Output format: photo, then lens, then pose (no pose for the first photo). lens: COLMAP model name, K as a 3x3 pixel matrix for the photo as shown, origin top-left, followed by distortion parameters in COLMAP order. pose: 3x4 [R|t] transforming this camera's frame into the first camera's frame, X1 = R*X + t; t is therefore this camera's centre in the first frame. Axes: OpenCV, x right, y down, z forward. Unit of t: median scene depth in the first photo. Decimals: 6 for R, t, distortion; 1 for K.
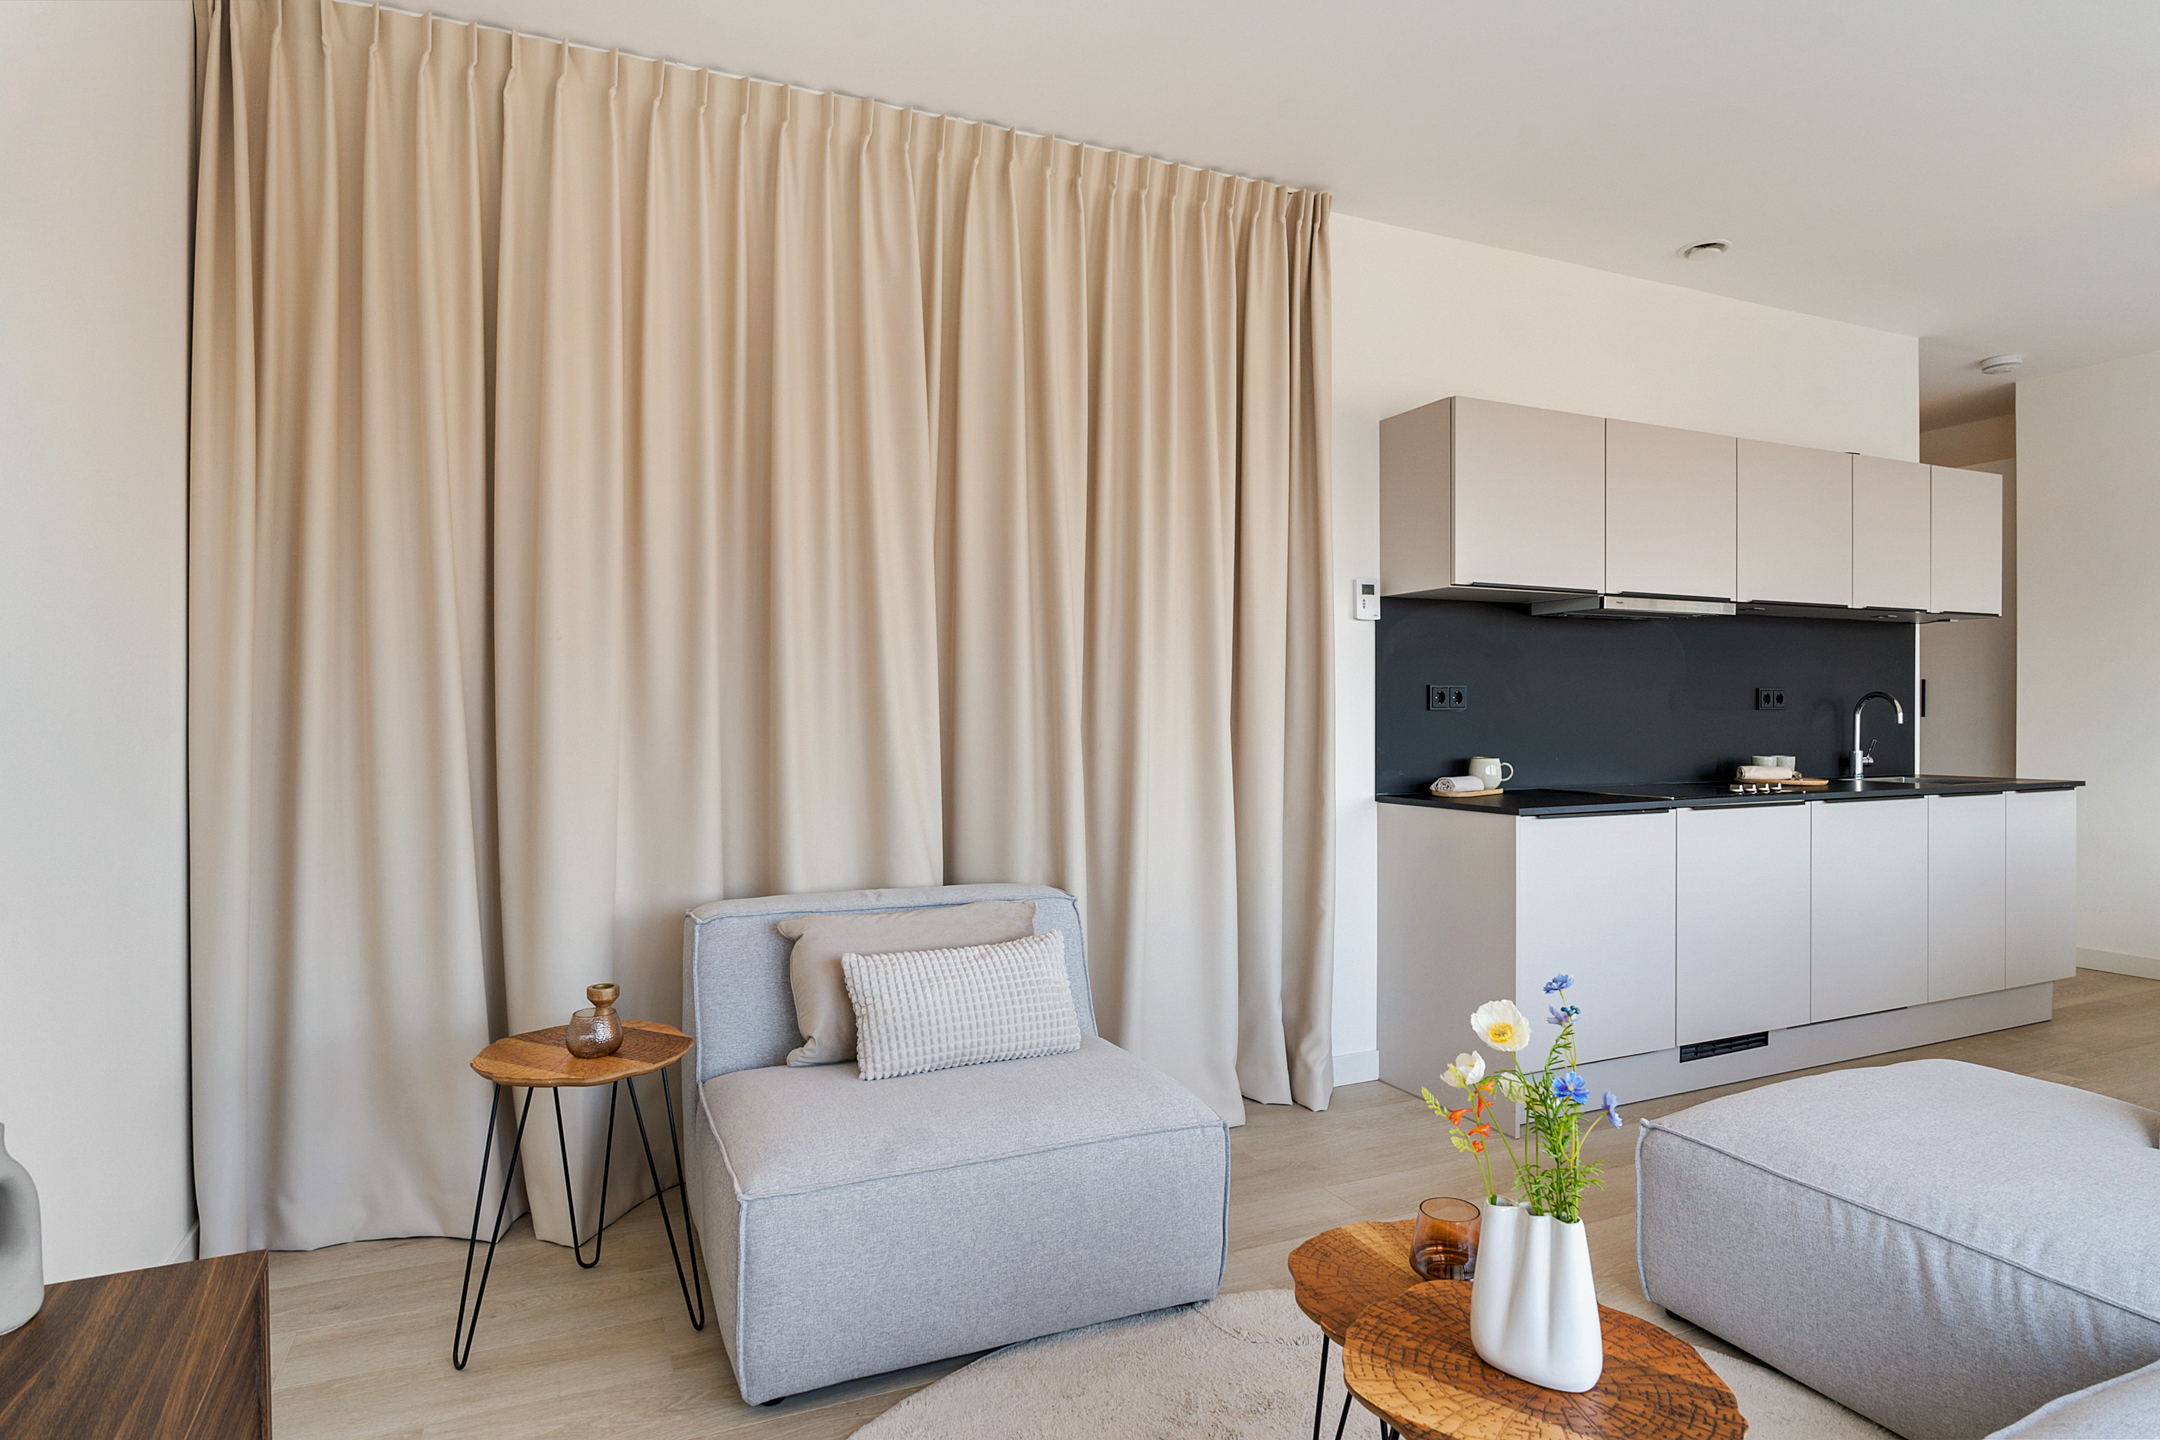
lens RADIAL K [[1181.3, 0, 1088.5], [0, 1181.3, 720.5], [0, 0, 1]] dist [-0.023865, 0.004813]
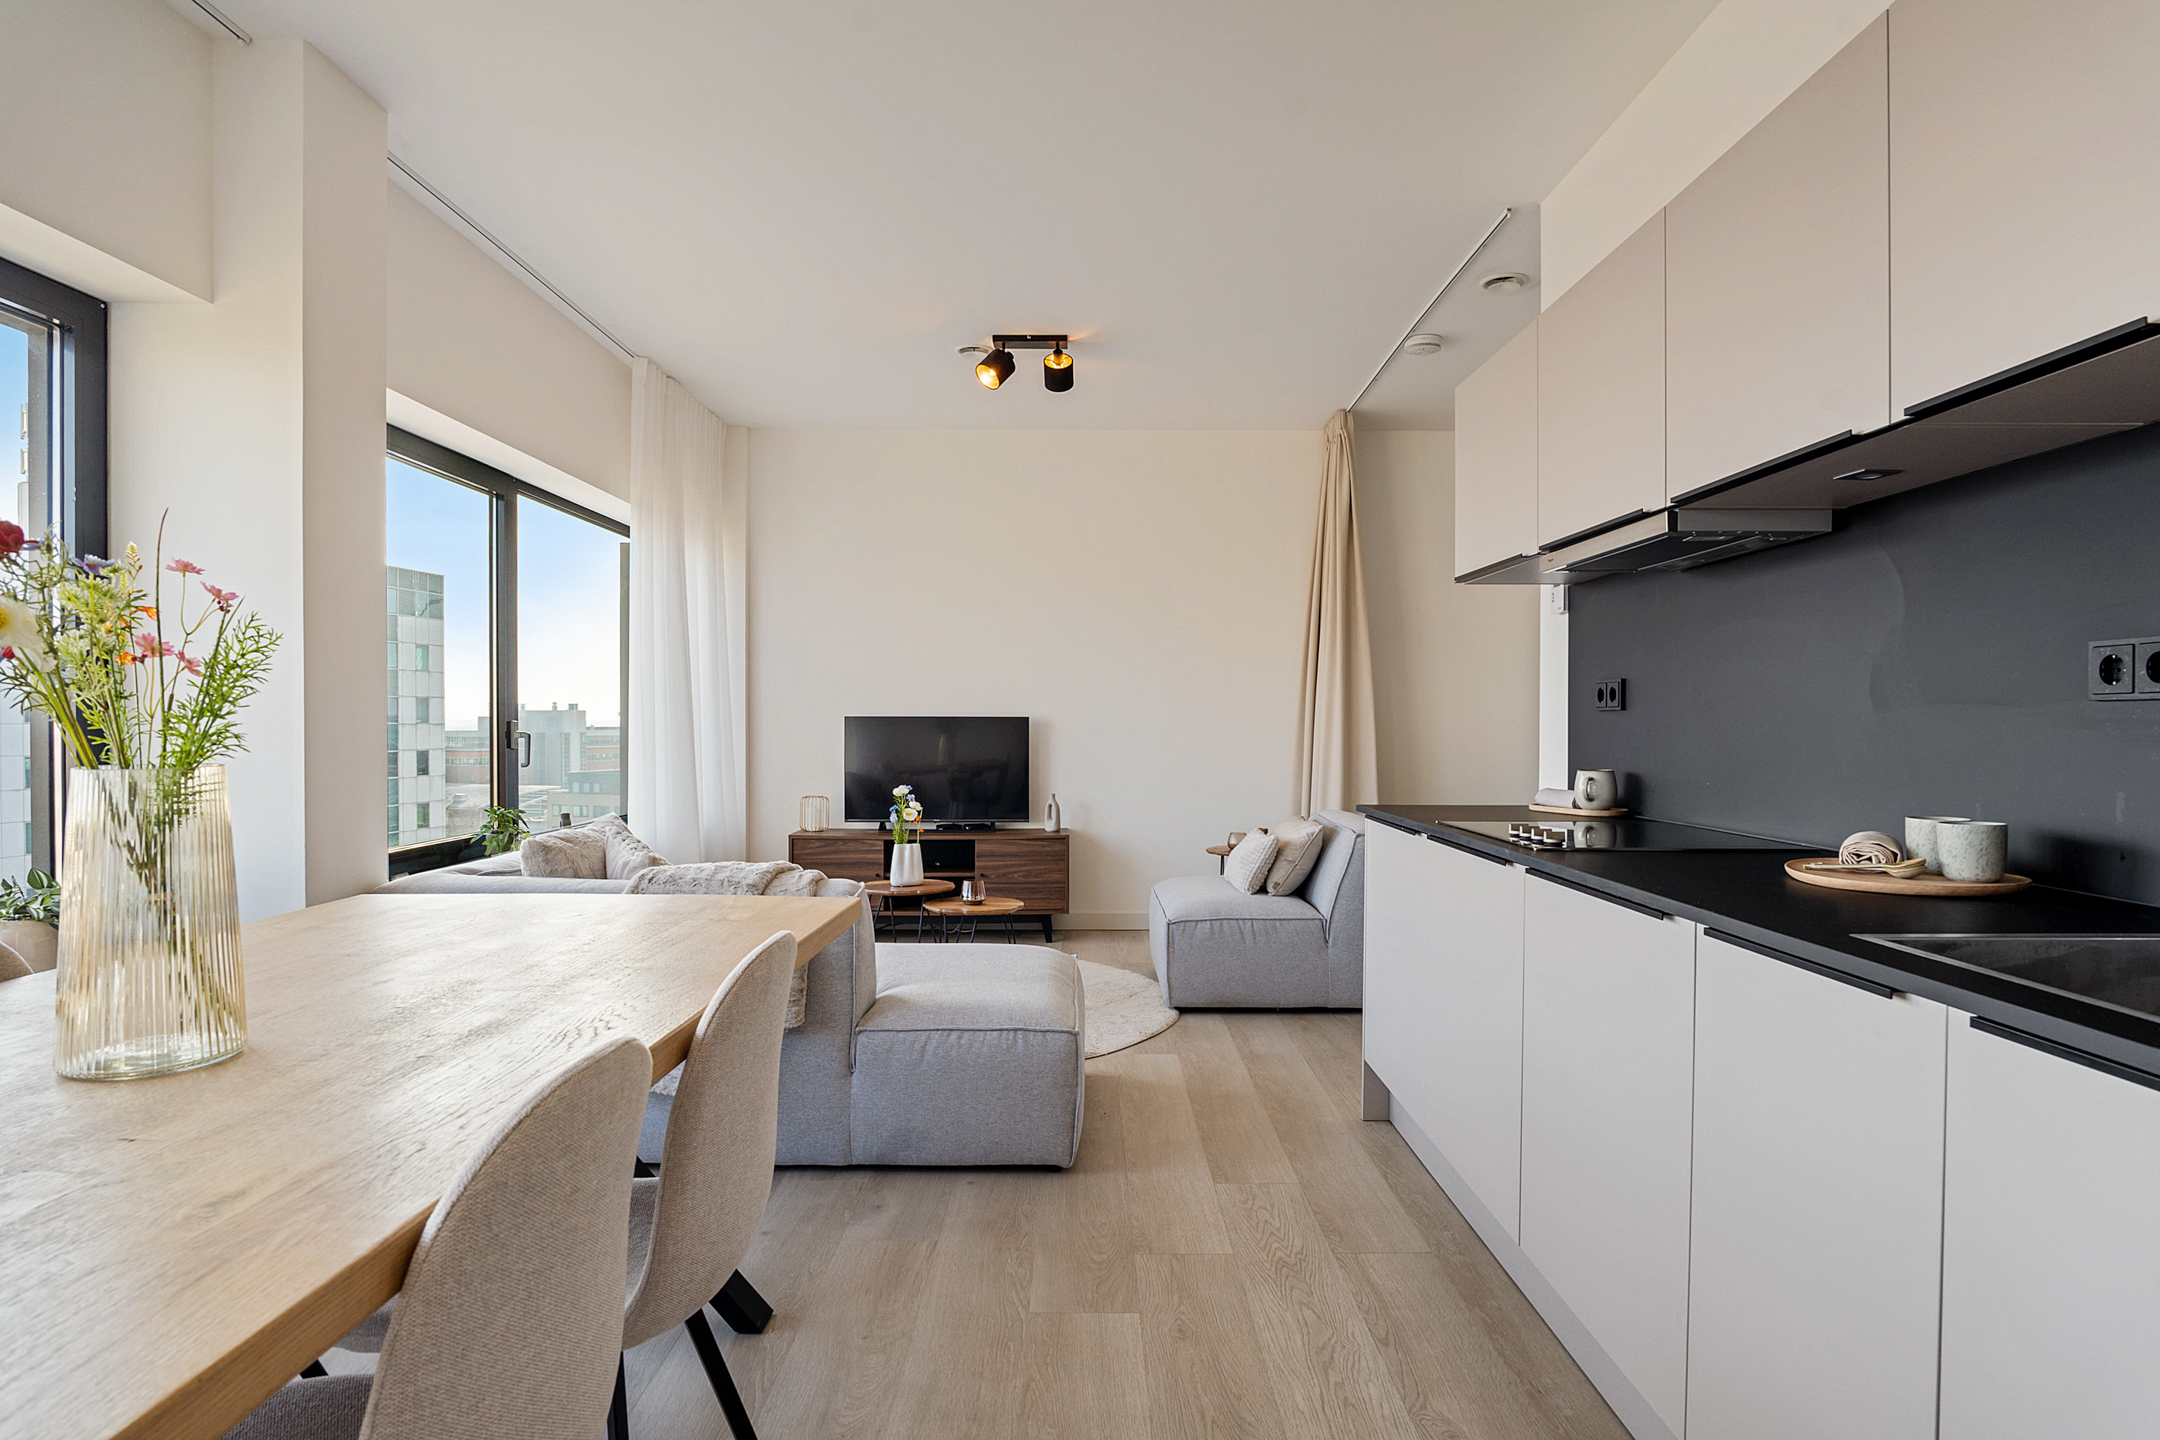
lens RADIAL K [[1201.9, 0, 1117.7], [0, 1201.9, 738.8], [0, 0, 1]] dist [-0.024391, 0.001756]
pose [[-0.382411, 0.016319, -0.923848, 1.907028], [-0.009000, 0.999731, 0.021385, -0.005531], [0.923949, 0.016492, -0.382161, 1.600518]]
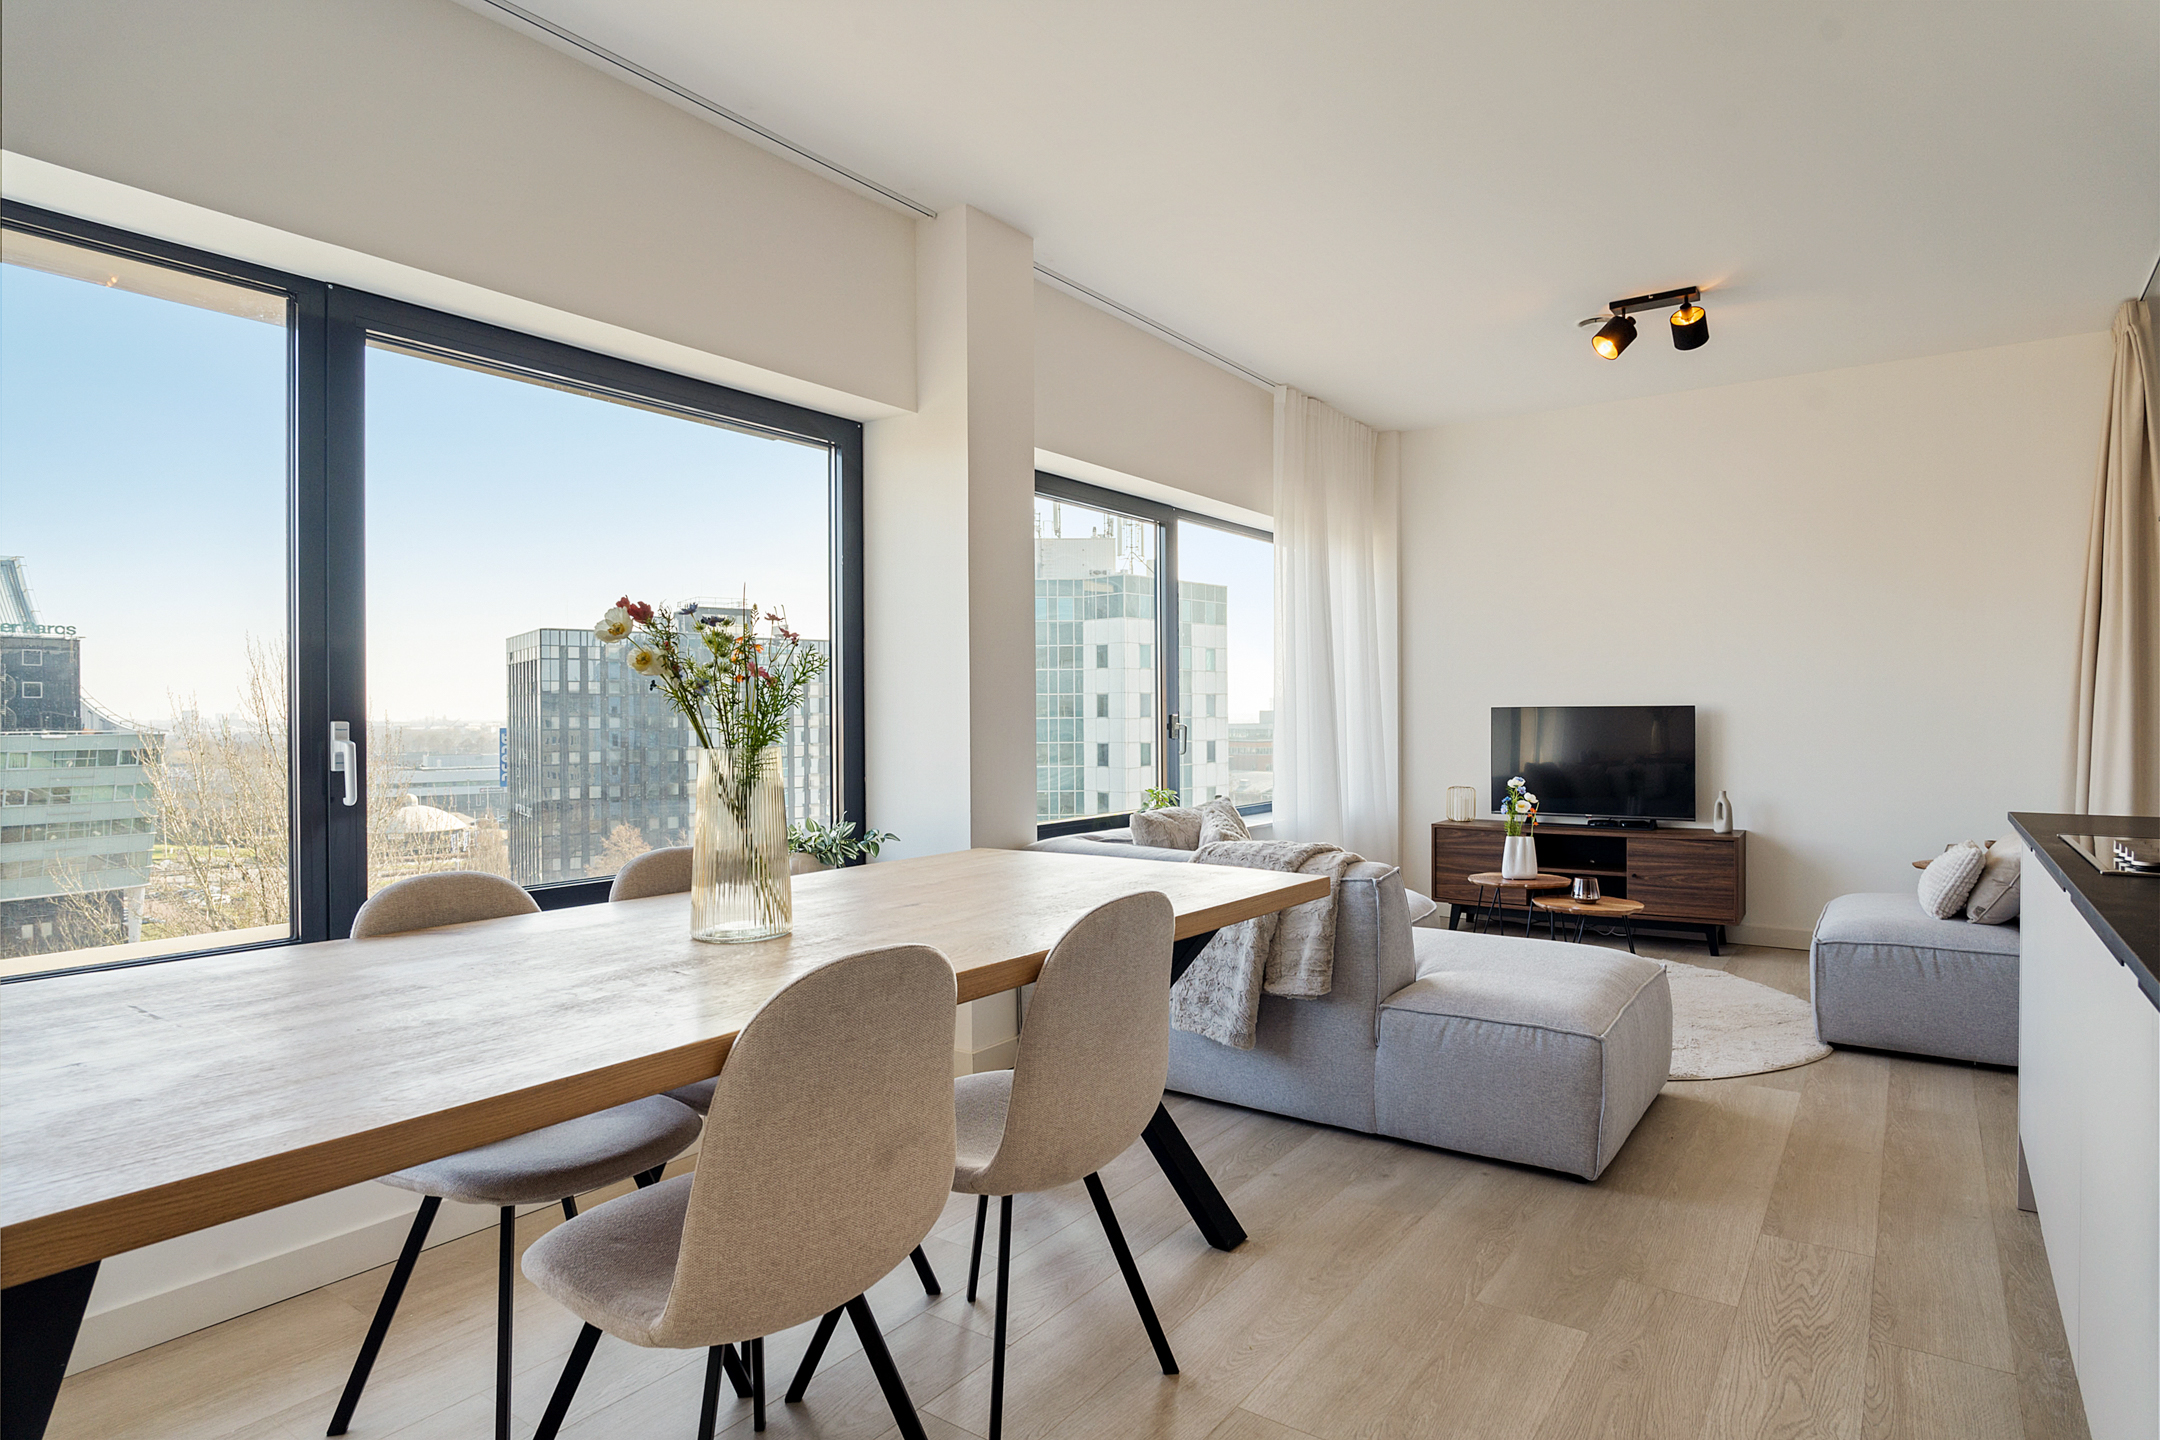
lens RADIAL K [[1207.2, 0, 1092.2], [0, 1207.2, 721.7], [0, 0, 1]] dist [-0.021531, 0.001969]
pose [[-0.856003, 0.012862, -0.516810, 1.813147], [0.005764, 0.999866, 0.015336, -0.007197], [0.516938, 0.010149, -0.855963, 1.837930]]
